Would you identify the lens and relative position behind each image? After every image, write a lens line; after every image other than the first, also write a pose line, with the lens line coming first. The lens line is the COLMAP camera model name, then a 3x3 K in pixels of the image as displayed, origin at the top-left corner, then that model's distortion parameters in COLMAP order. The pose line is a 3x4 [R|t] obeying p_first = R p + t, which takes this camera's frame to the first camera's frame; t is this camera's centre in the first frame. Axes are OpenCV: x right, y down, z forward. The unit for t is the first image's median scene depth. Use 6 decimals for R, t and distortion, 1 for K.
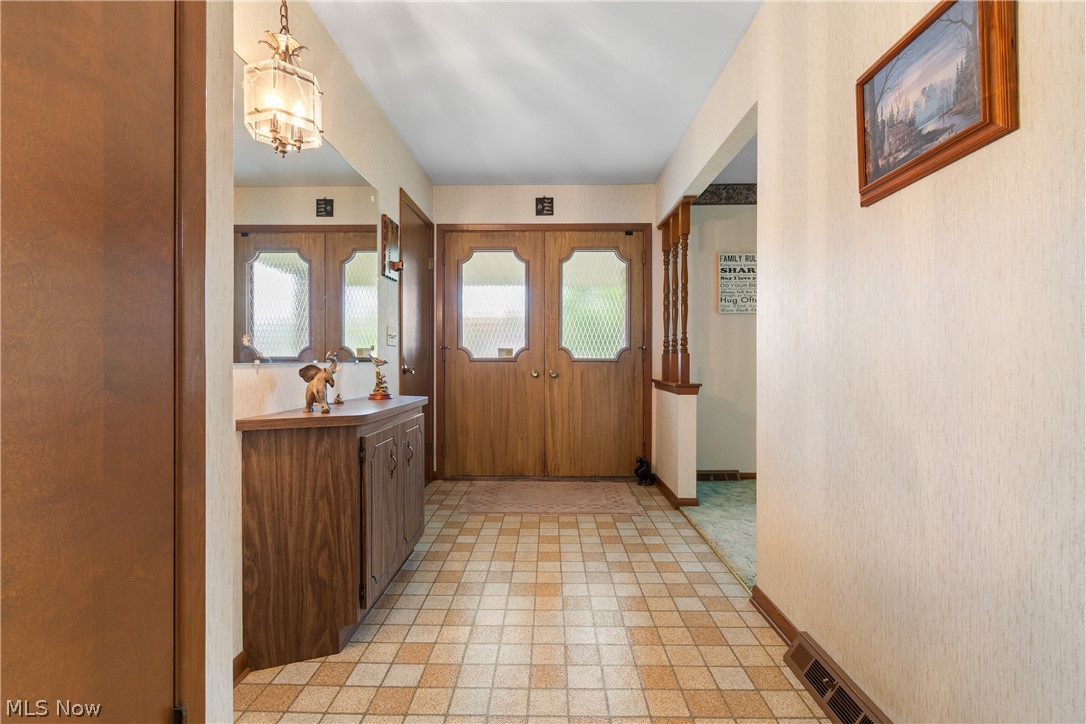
lens RADIAL K [[533.9, 0, 540.1], [0, 533.9, 359.1], [0, 0, 1]] dist [0.004454, 0.000106]
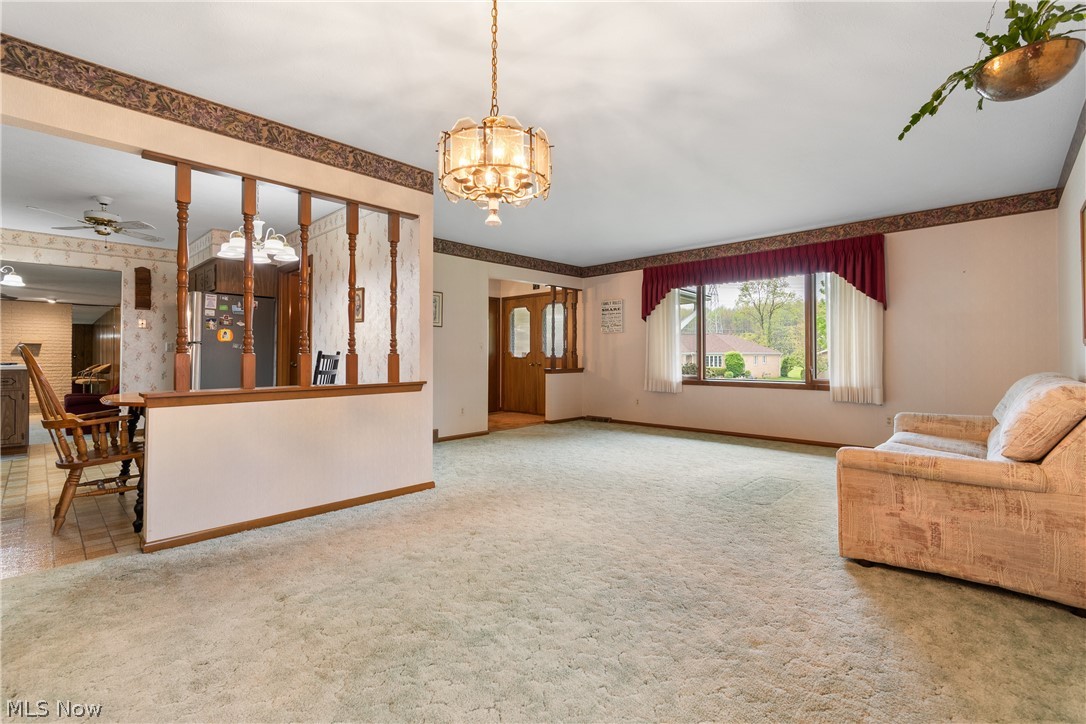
lens RADIAL K [[482.2, 0, 541.3], [0, 482.2, 354.4], [0, 0, 1]] dist [0.000503, -0.001639]
pose [[0.741821, -0.002658, -0.670593, 1.299299], [-0.001341, 0.999984, -0.005447, -0.001661], [0.670596, 0.004940, 0.741806, -0.395756]]
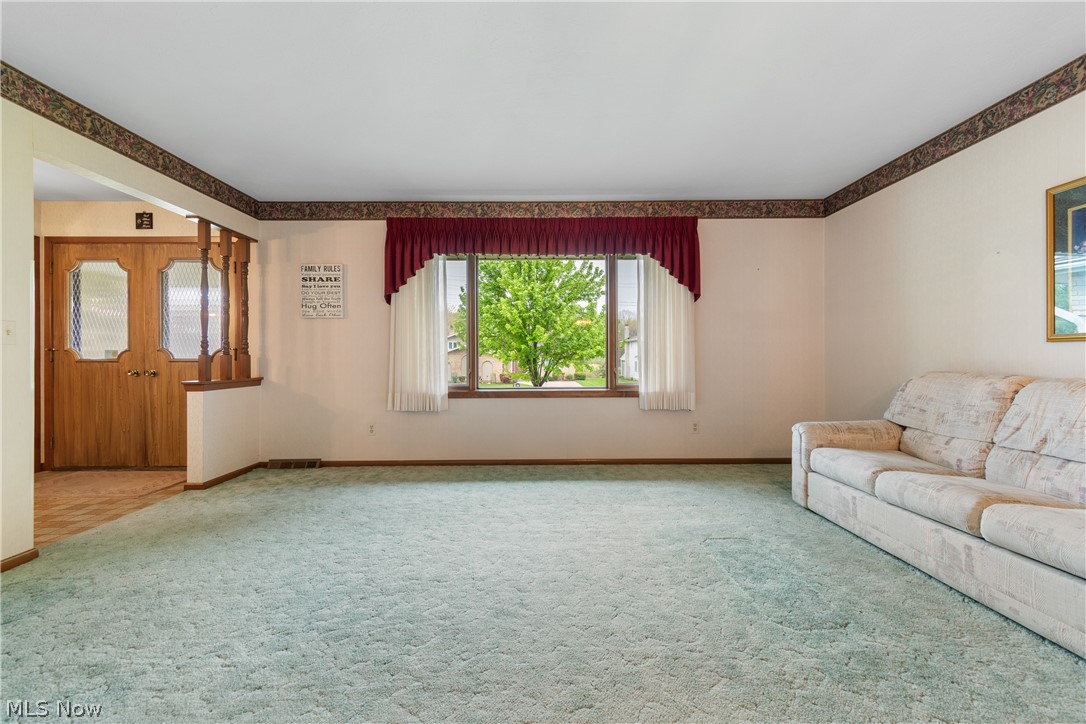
lens RADIAL K [[482.2, 0, 547.3], [0, 482.2, 358.7], [0, 0, 1]] dist [0.000503, -0.001639]
pose [[0.999342, -0.003608, 0.036102, 0.800632], [0.003612, 0.999993, -0.000032, 0.000927], [-0.036101, 0.000162, 0.999348, -0.021053]]
